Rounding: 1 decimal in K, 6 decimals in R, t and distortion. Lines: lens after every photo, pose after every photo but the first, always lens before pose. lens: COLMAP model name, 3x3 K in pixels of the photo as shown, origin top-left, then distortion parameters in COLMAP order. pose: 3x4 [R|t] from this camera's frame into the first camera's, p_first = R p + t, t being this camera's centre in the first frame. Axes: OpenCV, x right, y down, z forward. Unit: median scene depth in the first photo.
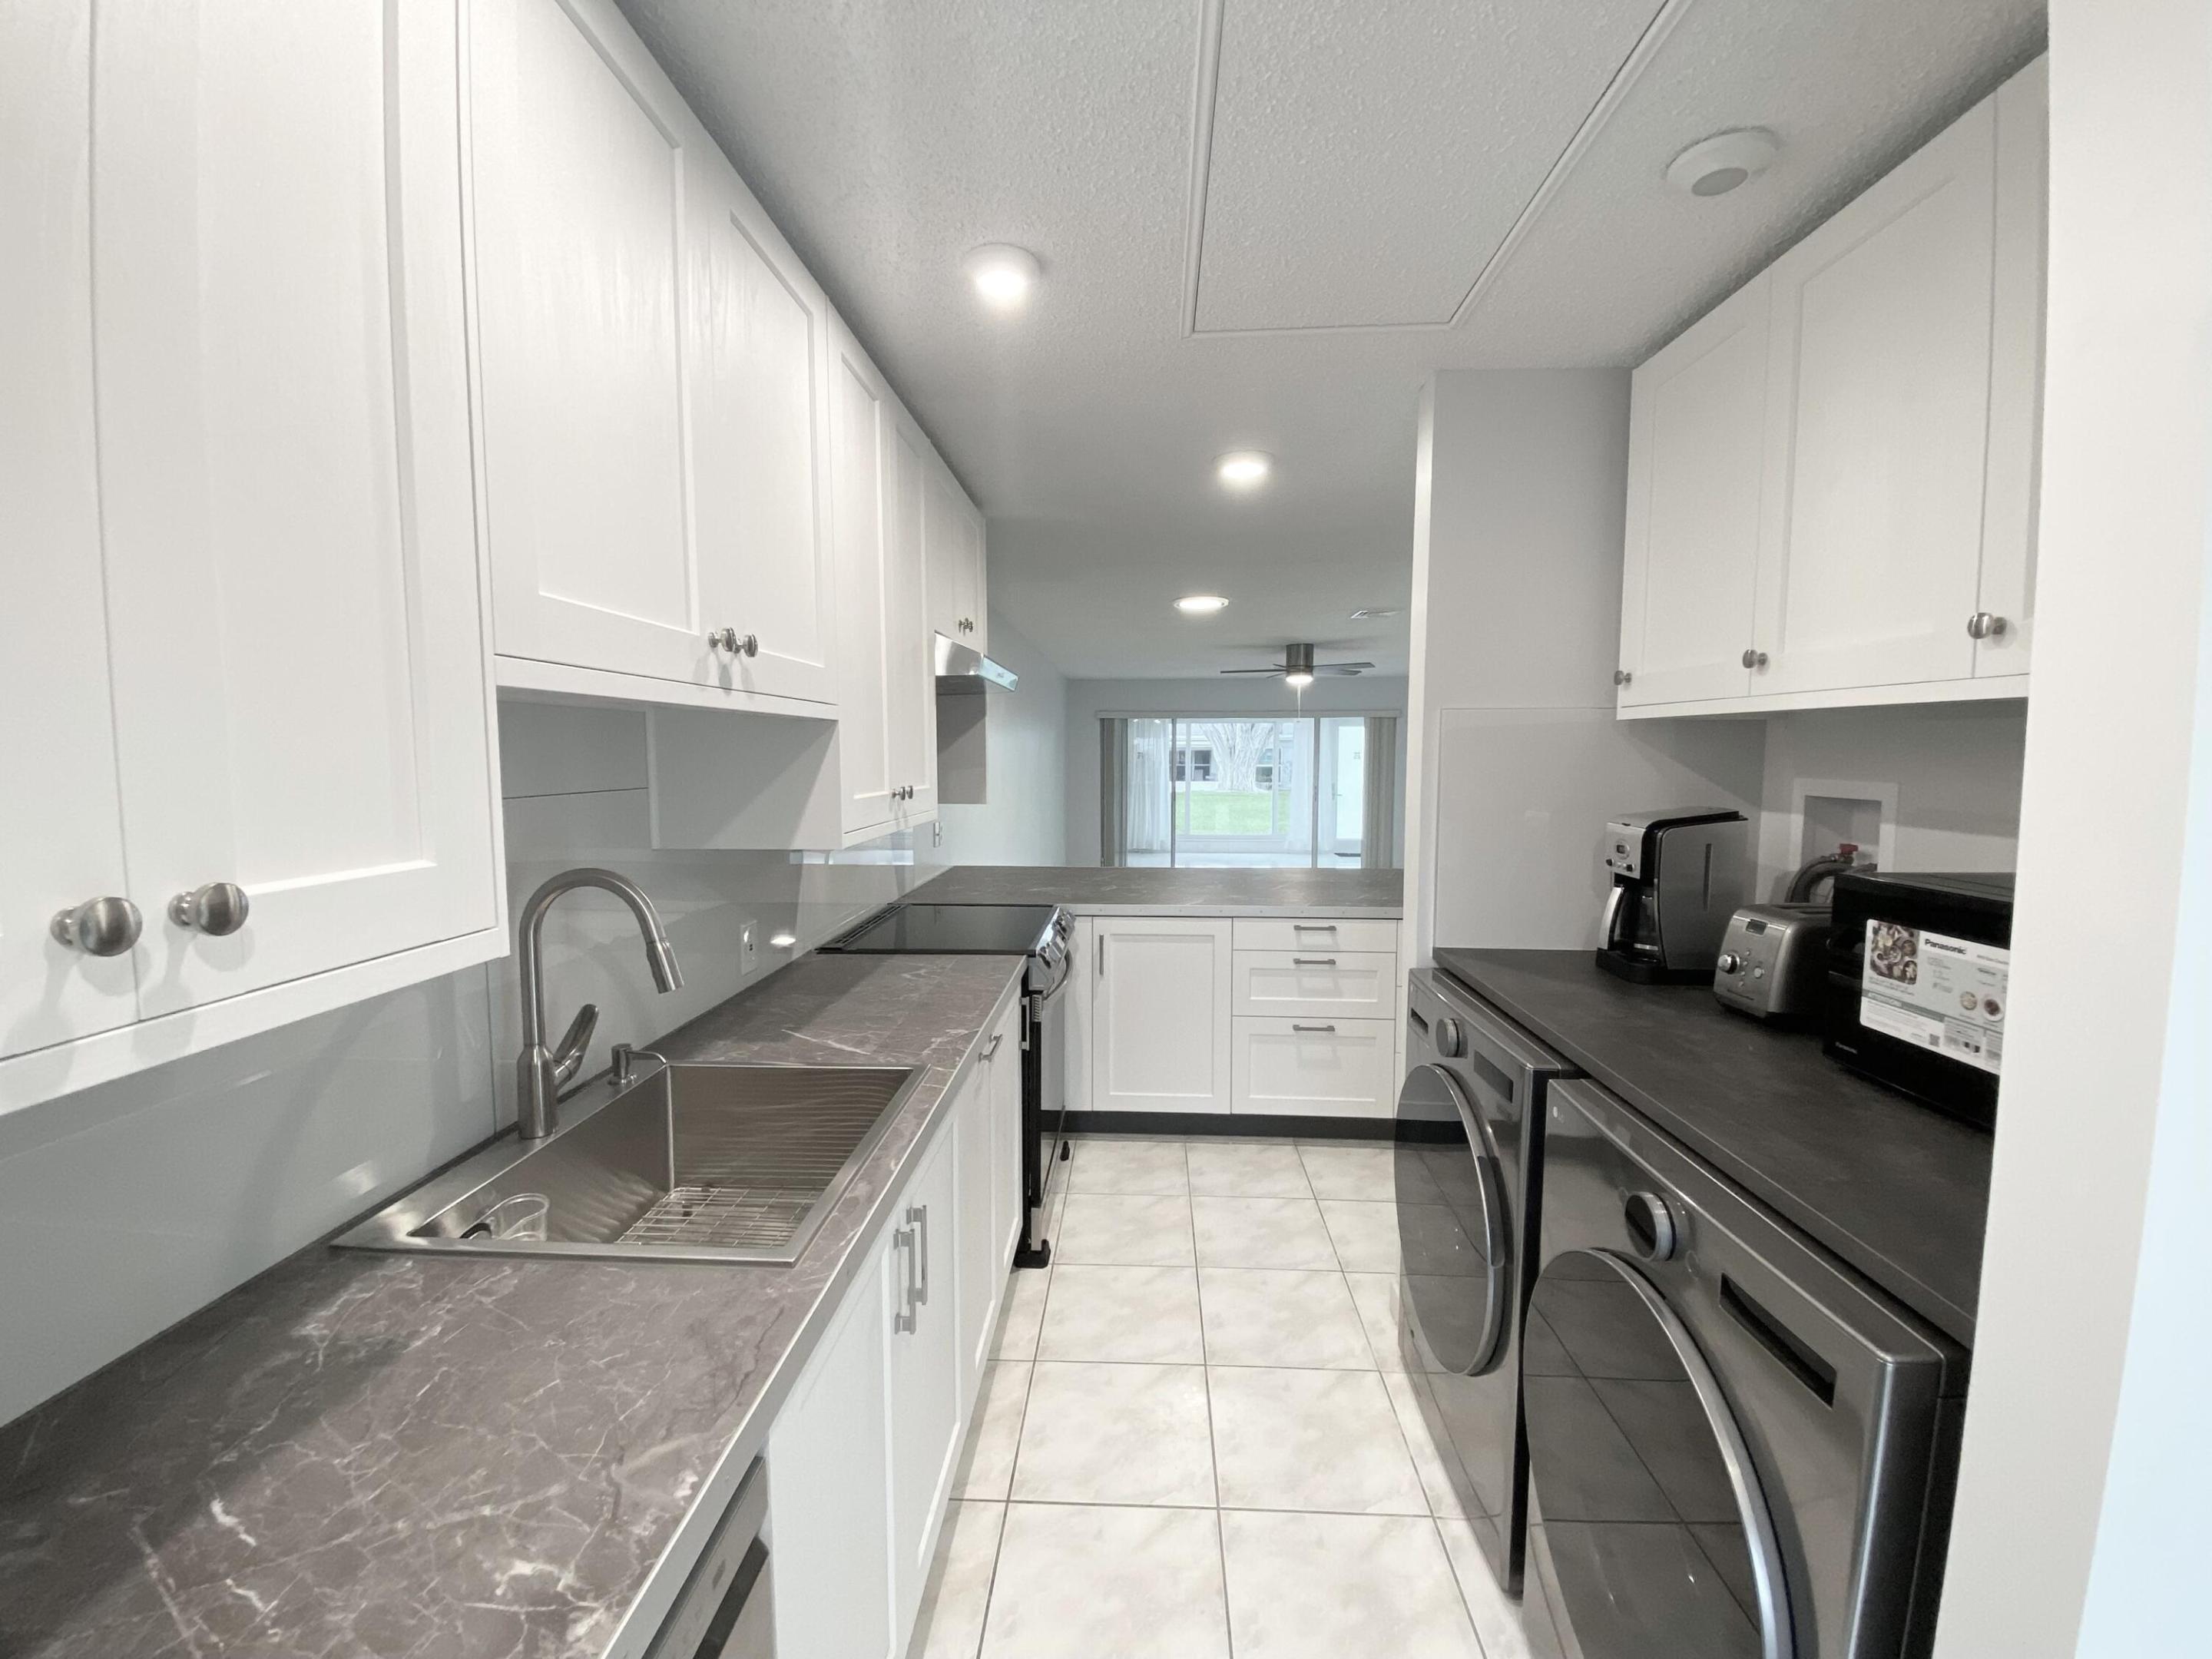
lens RADIAL K [[909.6, 0, 1106.0], [0, 909.6, 829.5], [0, 0, 1]] dist [0.134767, -0.063804]
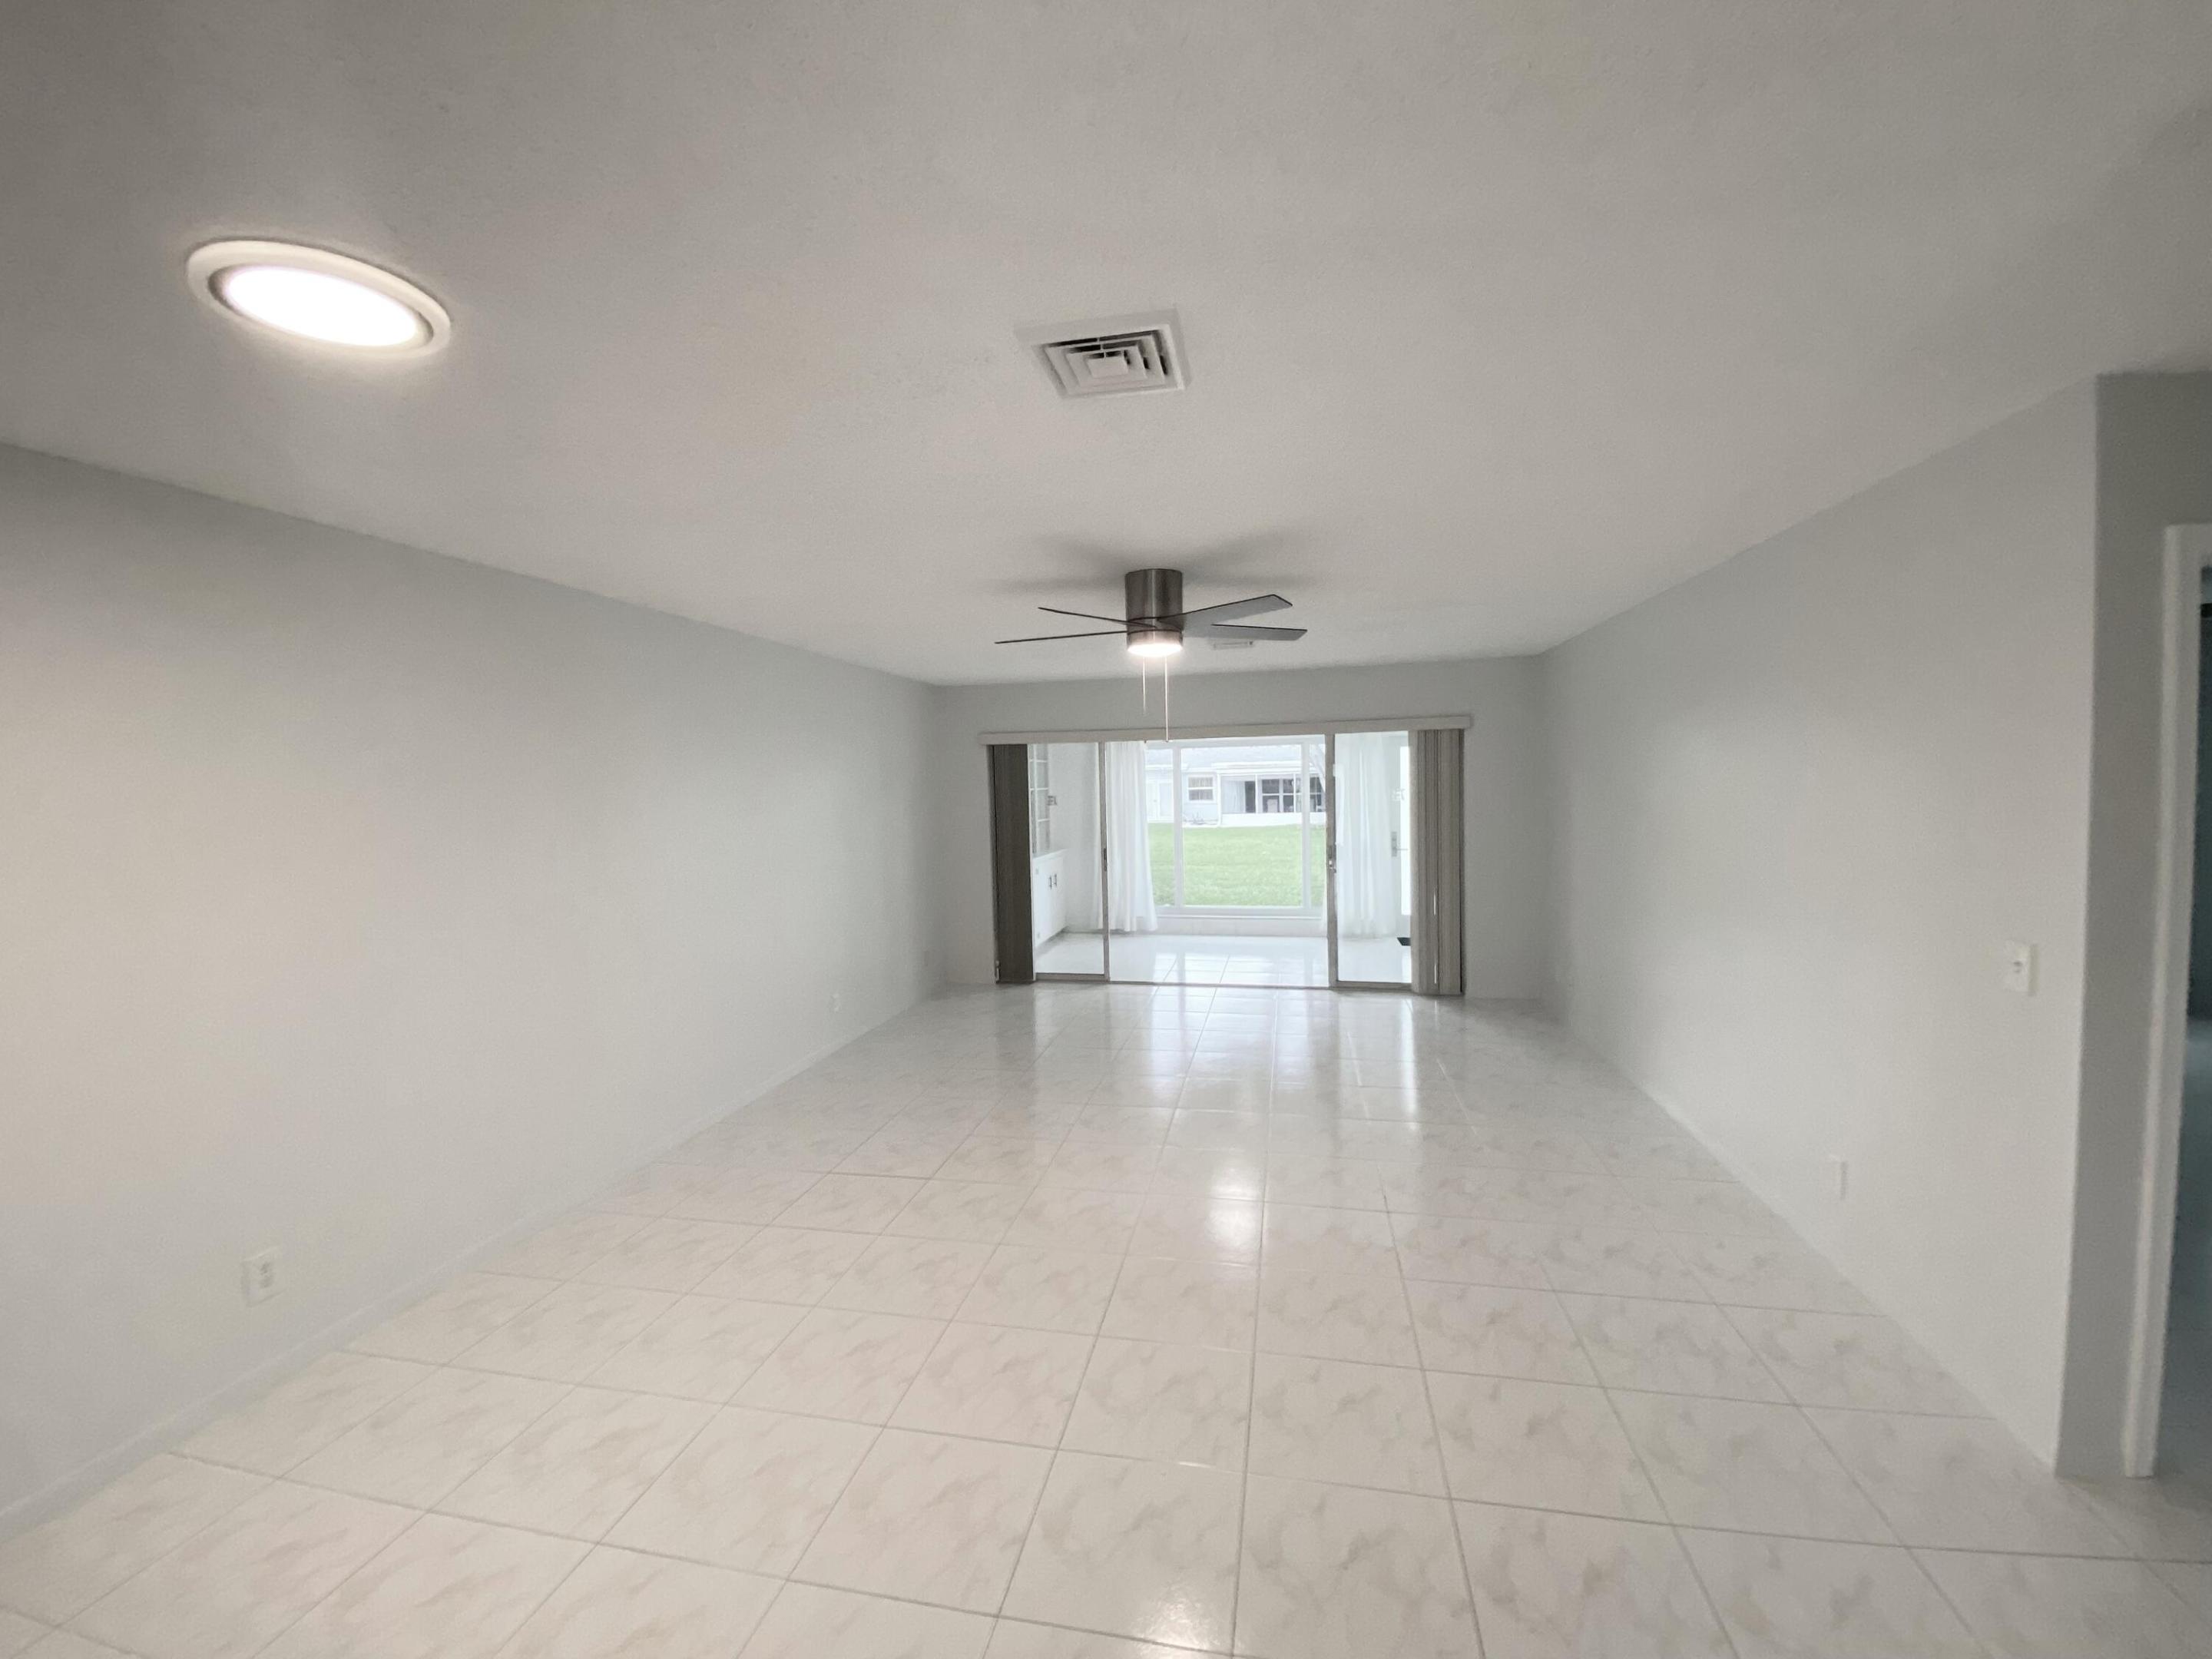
lens RADIAL K [[909.6, 0, 1106.0], [0, 909.6, 829.5], [0, 0, 1]] dist [0.134767, -0.063804]
pose [[0.988311, -0.012319, -0.151955, 0.193450], [0.007767, 0.999504, -0.030507, -0.045049], [0.152255, 0.028970, 0.987916, 0.414271]]
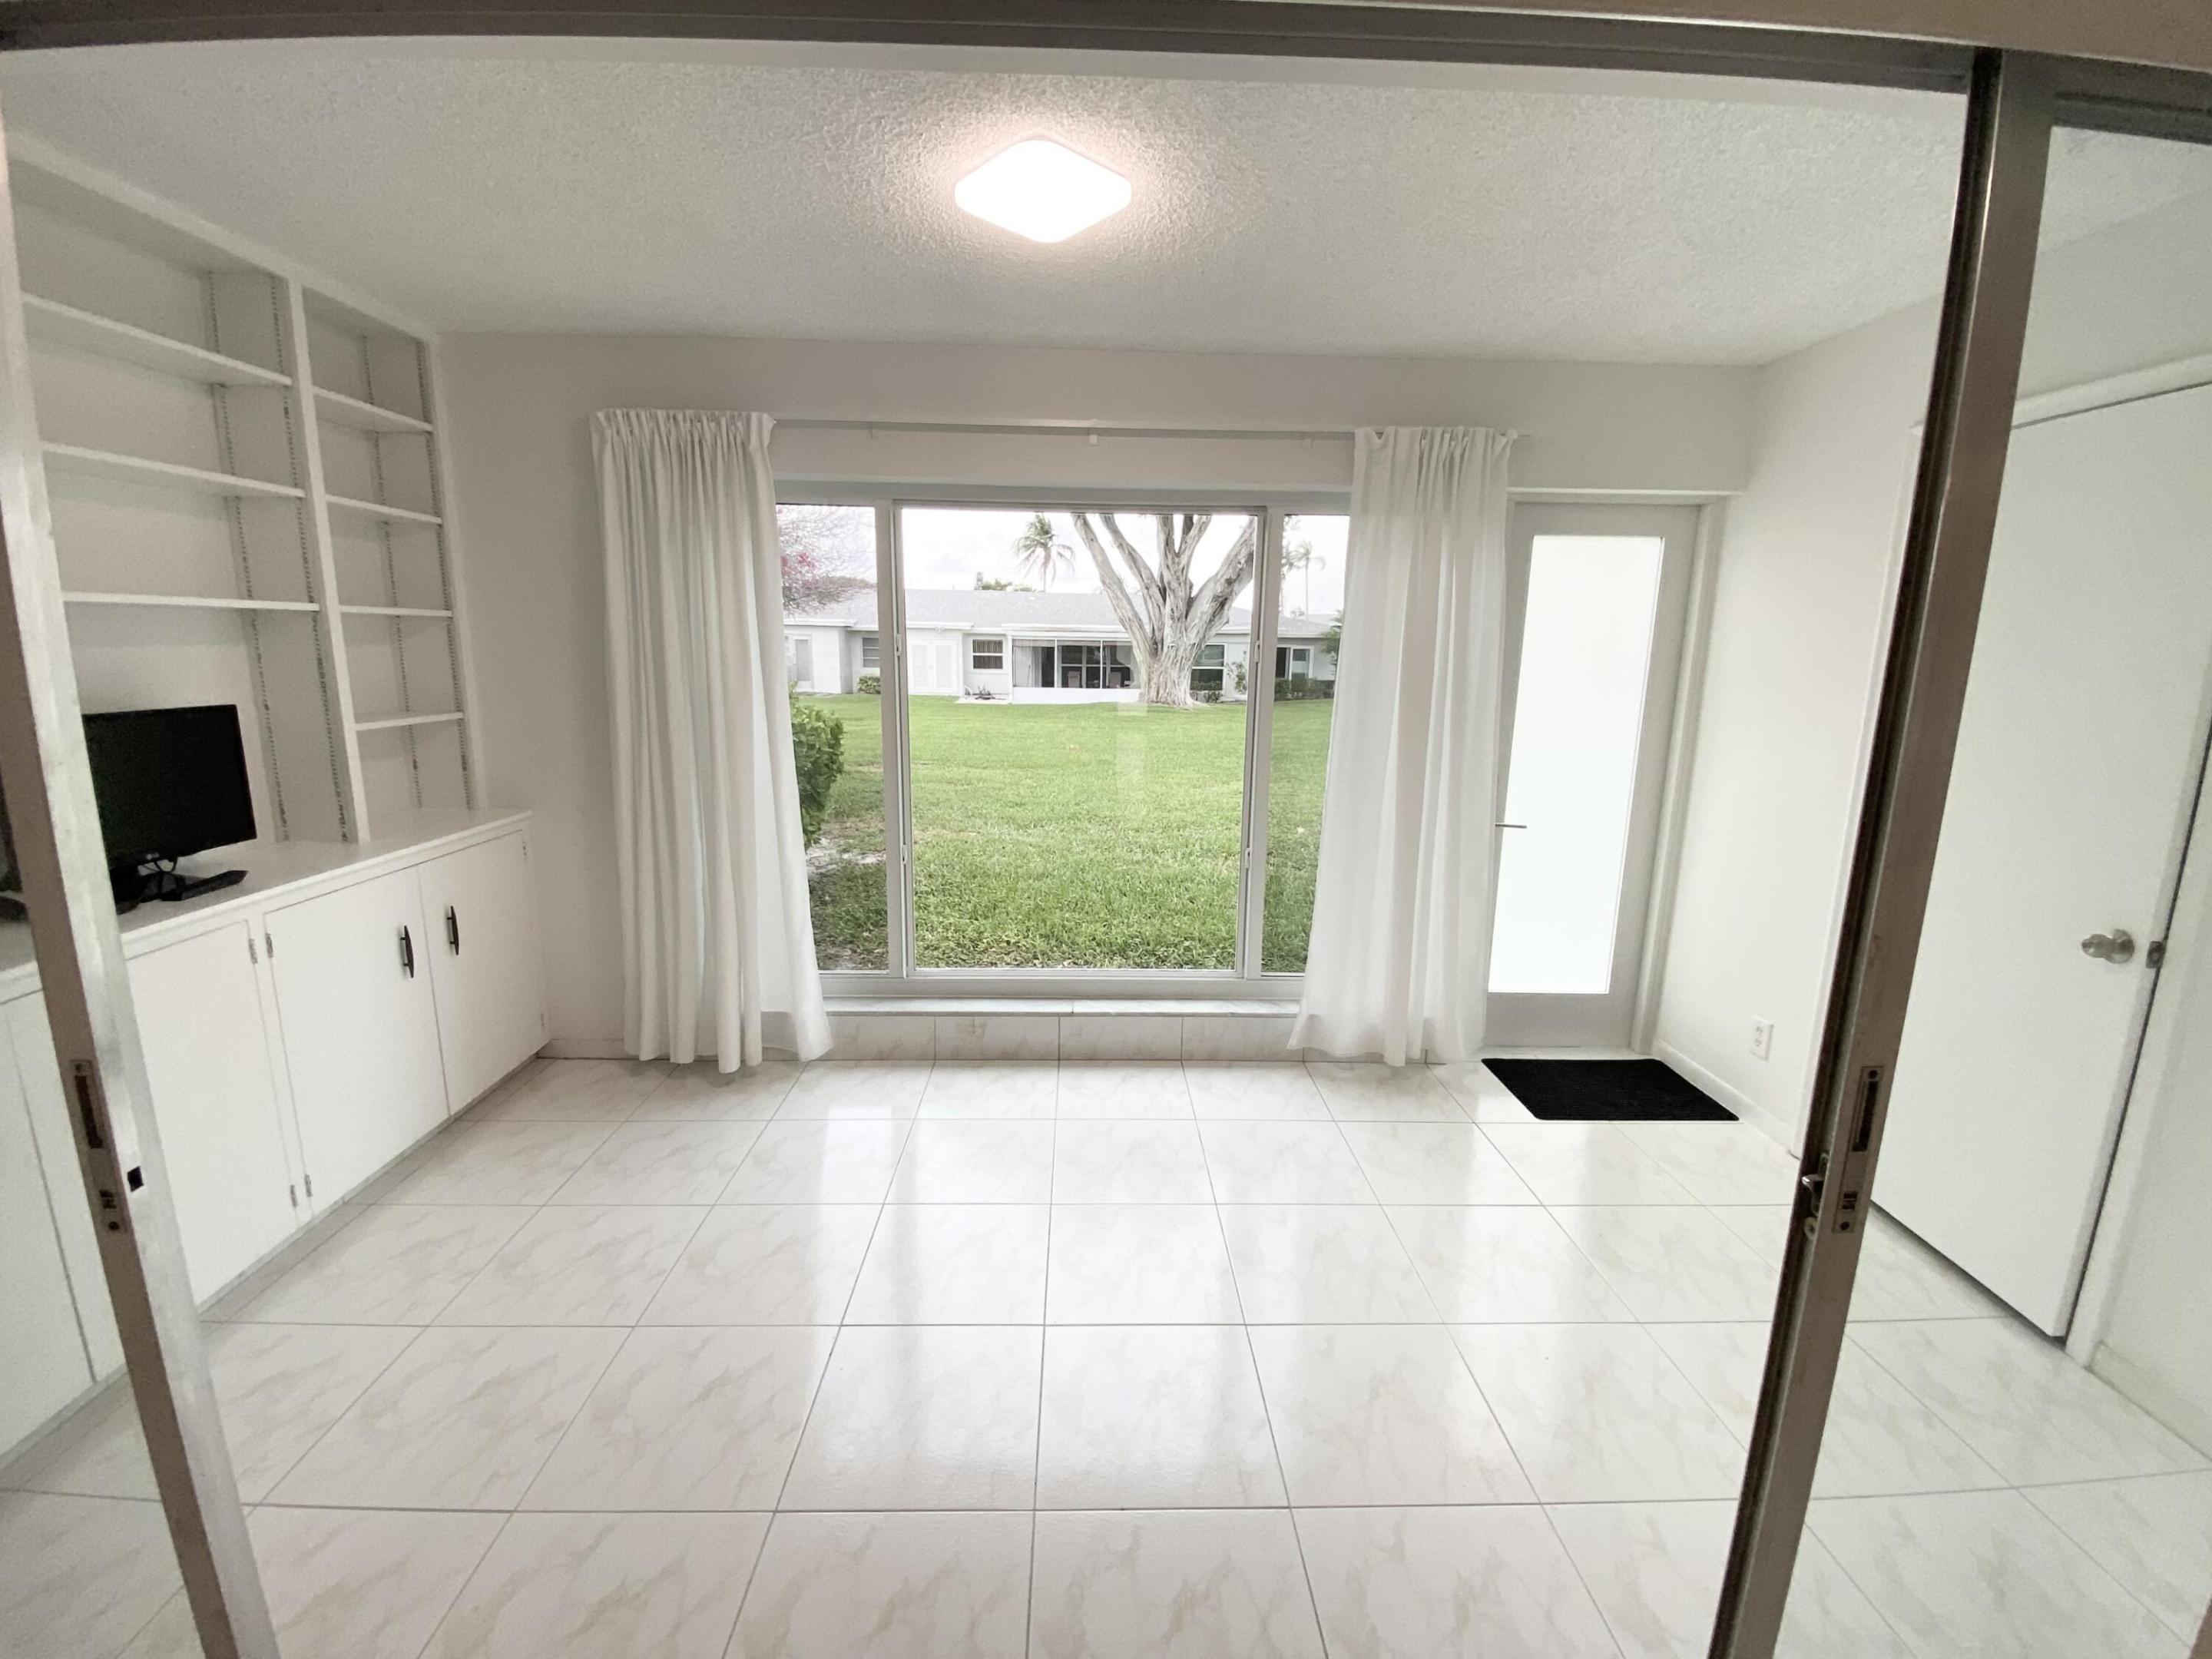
lens RADIAL K [[909.6, 0, 1106.0], [0, 909.6, 829.5], [0, 0, 1]] dist [0.134767, -0.063804]
pose [[0.997157, -0.002420, 0.075313, 0.172980], [-0.005921, 0.993877, 0.110335, -0.088650], [-0.075119, -0.110467, 0.991037, 1.122373]]
